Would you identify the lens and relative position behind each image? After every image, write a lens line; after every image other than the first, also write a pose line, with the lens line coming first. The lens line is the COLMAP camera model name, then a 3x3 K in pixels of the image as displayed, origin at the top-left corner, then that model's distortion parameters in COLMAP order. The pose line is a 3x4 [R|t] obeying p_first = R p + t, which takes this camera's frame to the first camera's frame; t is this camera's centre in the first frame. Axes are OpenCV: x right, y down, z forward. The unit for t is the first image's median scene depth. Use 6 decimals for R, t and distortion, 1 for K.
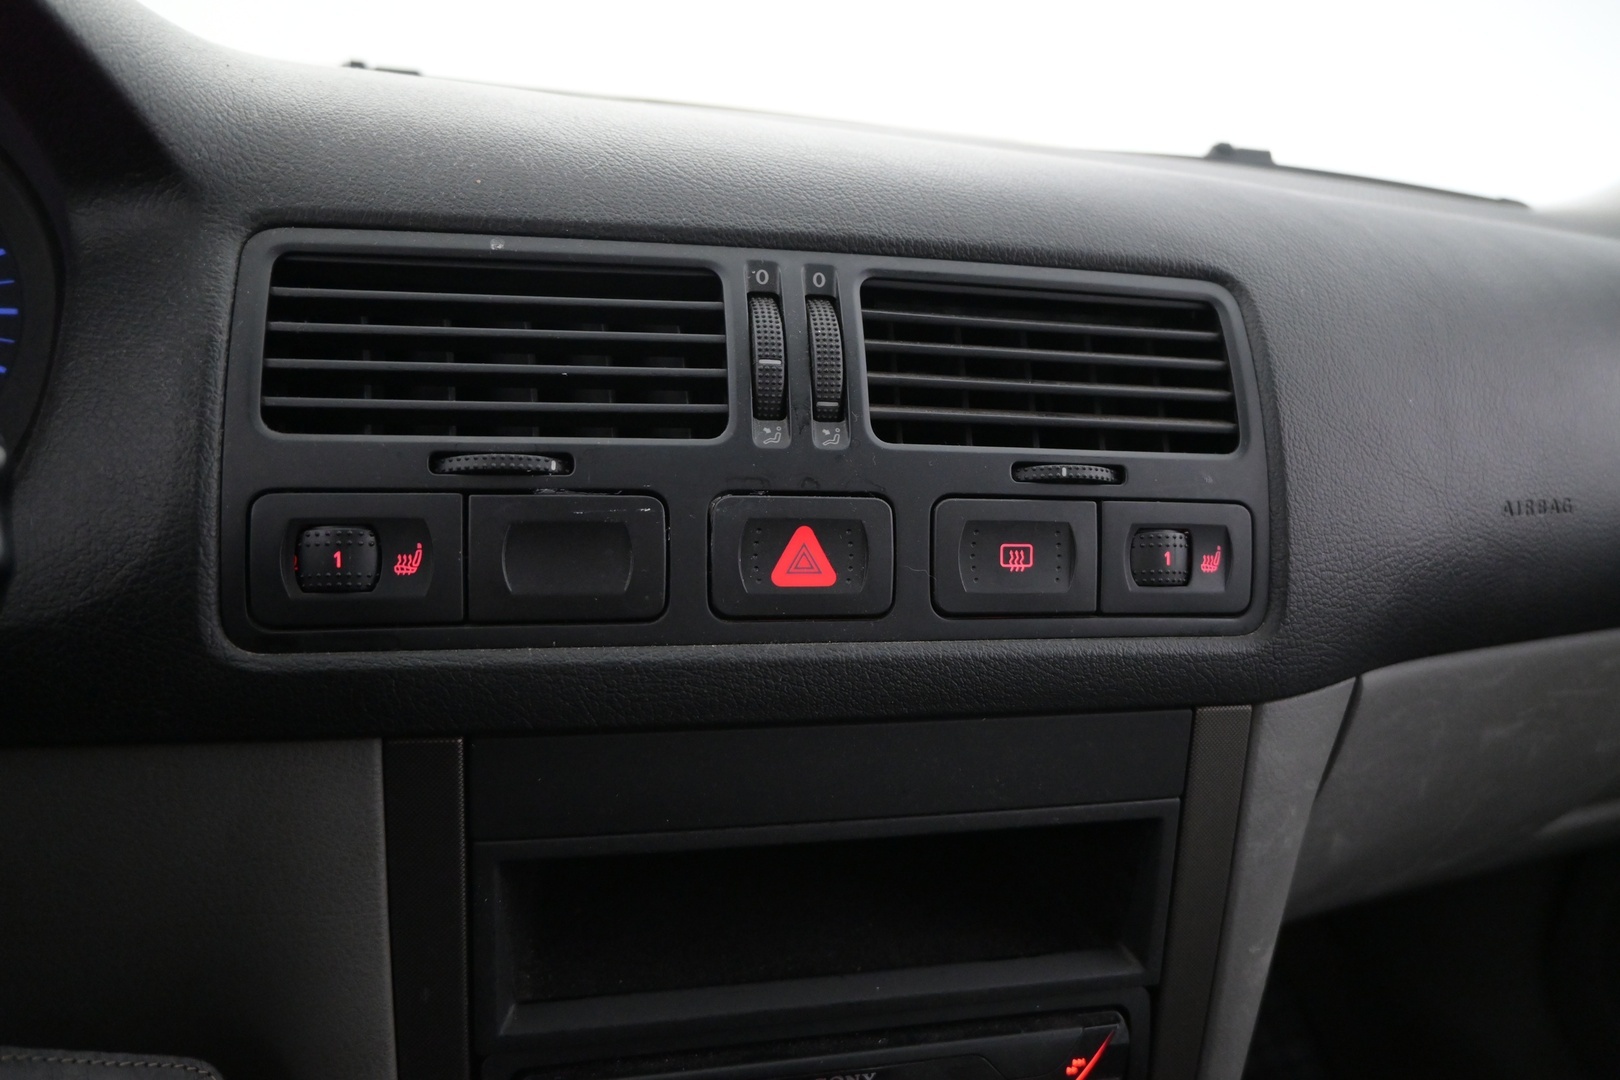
lens RADIAL K [[1079.2, 0, 811.0], [0, 1079.2, 581.5], [0, 0, 1]] dist [-0.056433, -0.001000]
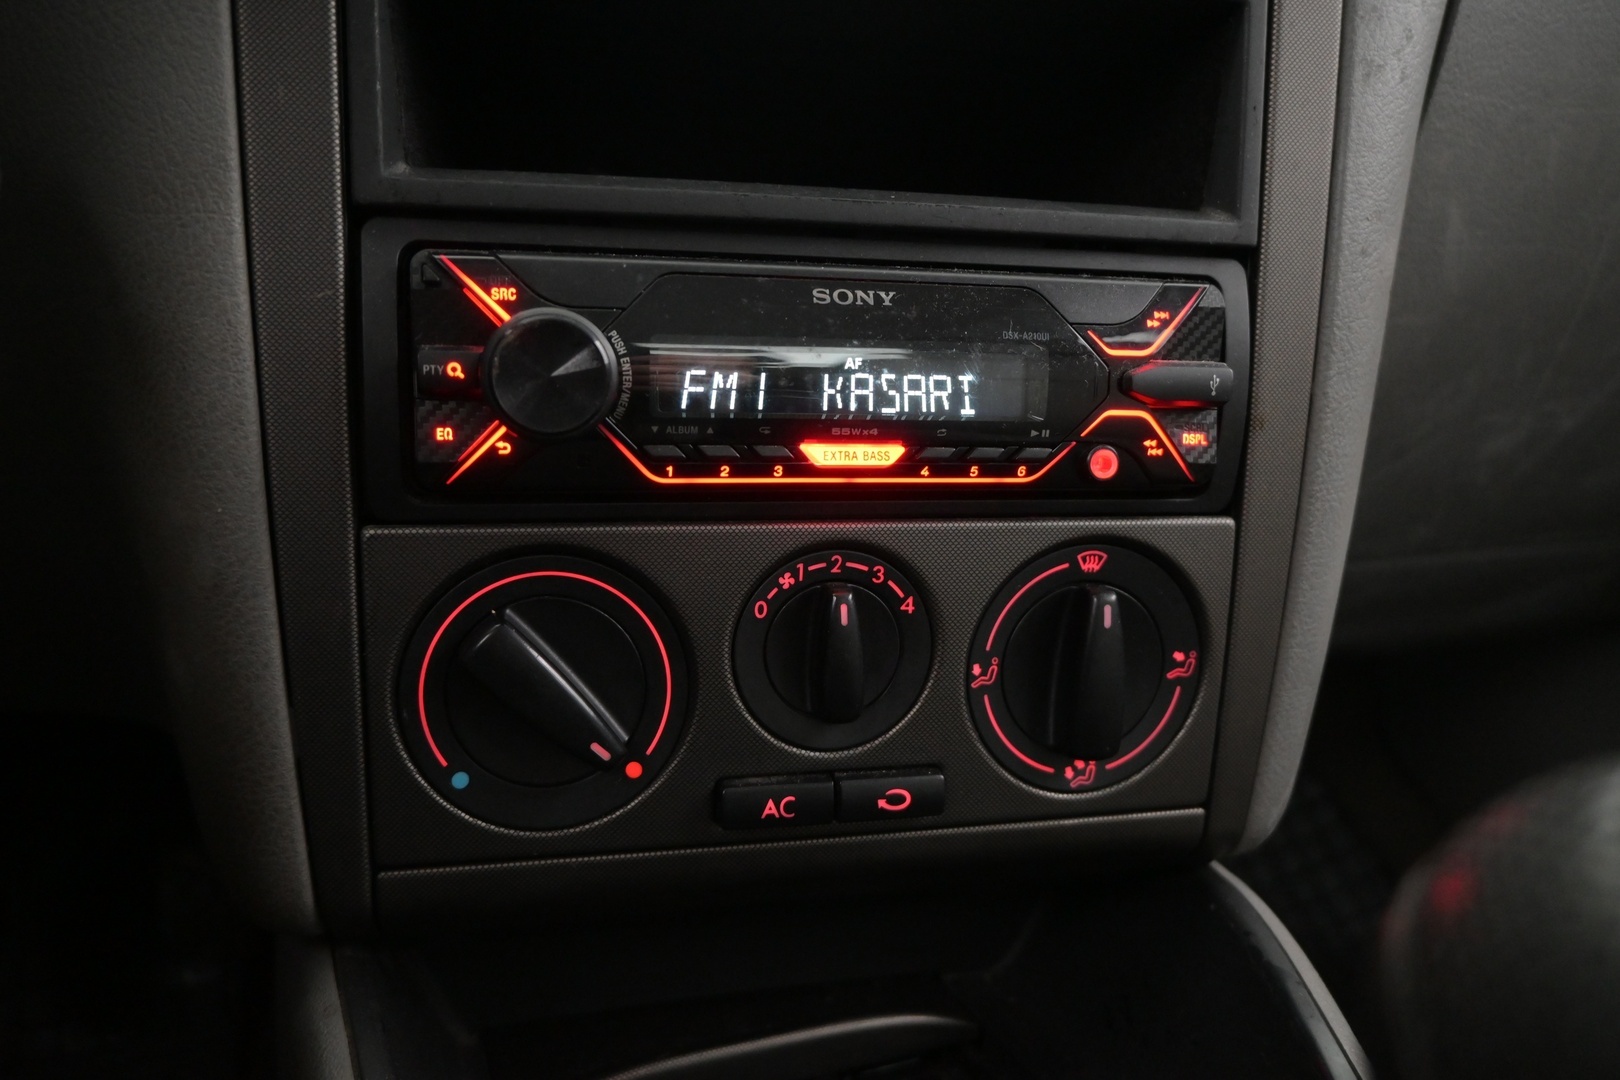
lens RADIAL K [[1203.7, 0, 810.0], [0, 1203.7, 540.0], [0, 0, 1]] dist [-0.006619, -0.000986]
pose [[0.999133, -0.024016, 0.034000, -0.031678], [0.026896, 0.995850, -0.086948, 0.704052], [-0.031771, 0.087787, 0.995632, 0.177612]]
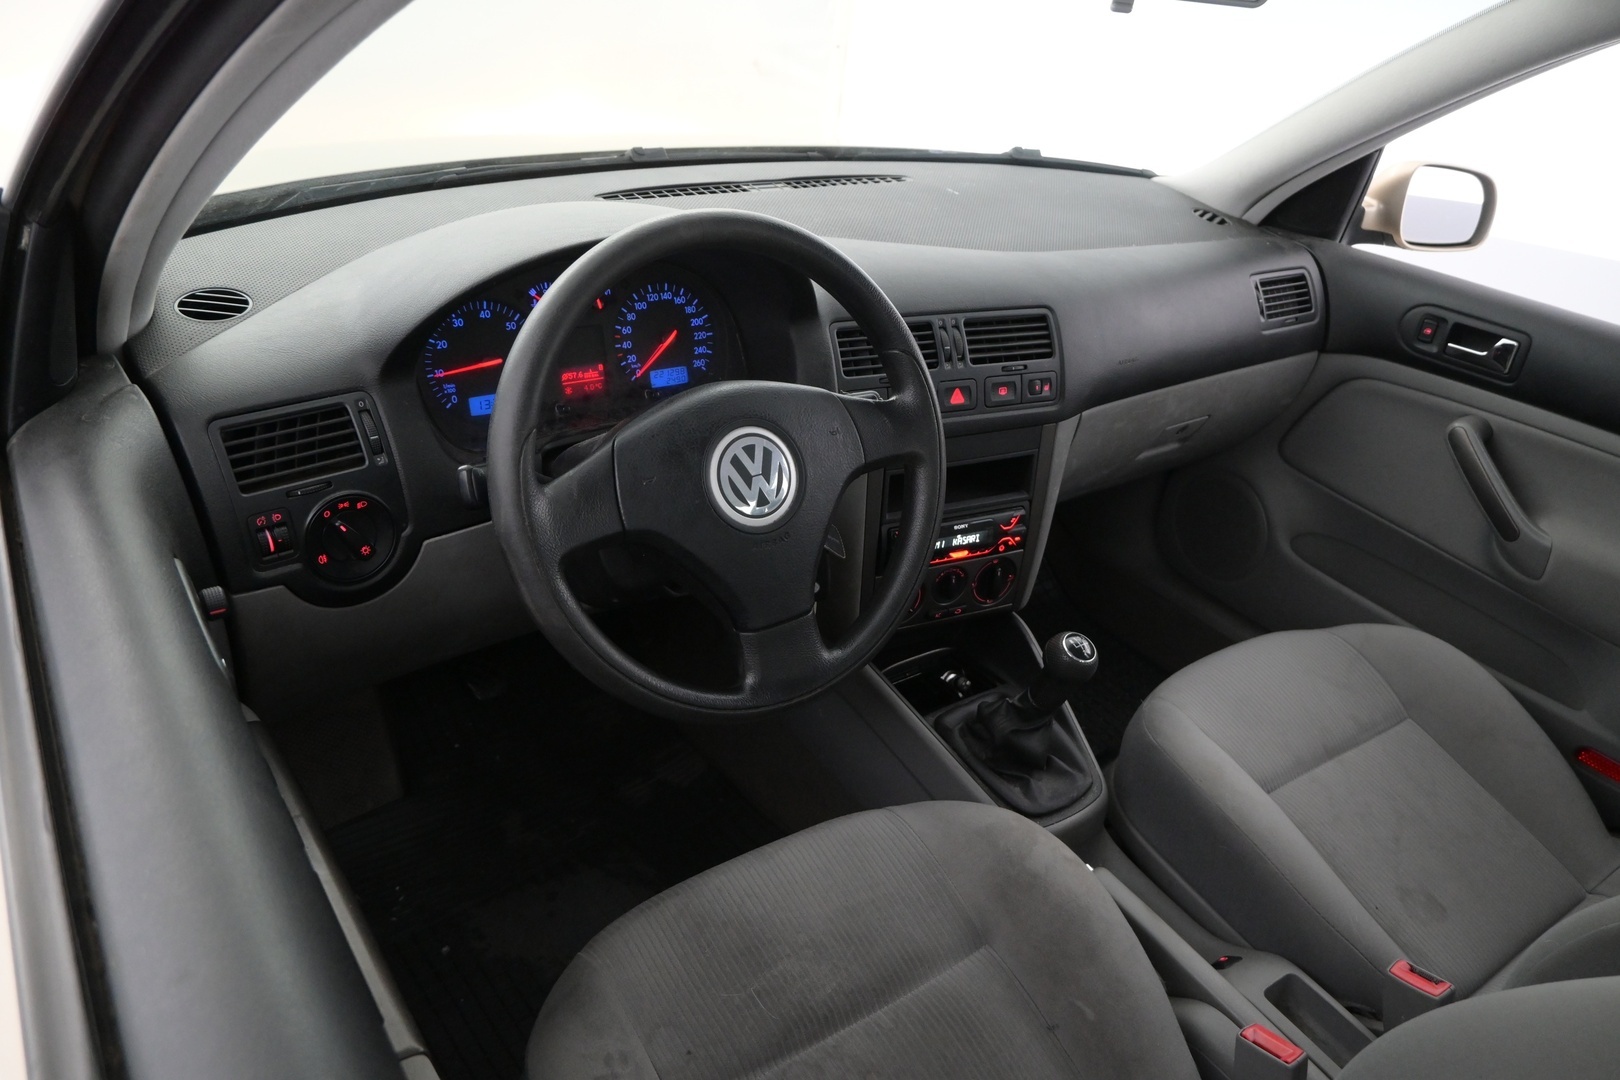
lens RADIAL K [[1119.1, 0, 810.0], [0, 1119.1, 540.0], [0, 0, 1]] dist [0.006698, -0.002467]
pose [[0.965787, -0.098609, 0.239859, -1.488262], [0.041762, 0.971955, 0.231431, -0.457355], [-0.255953, -0.213496, 0.942819, -2.735041]]
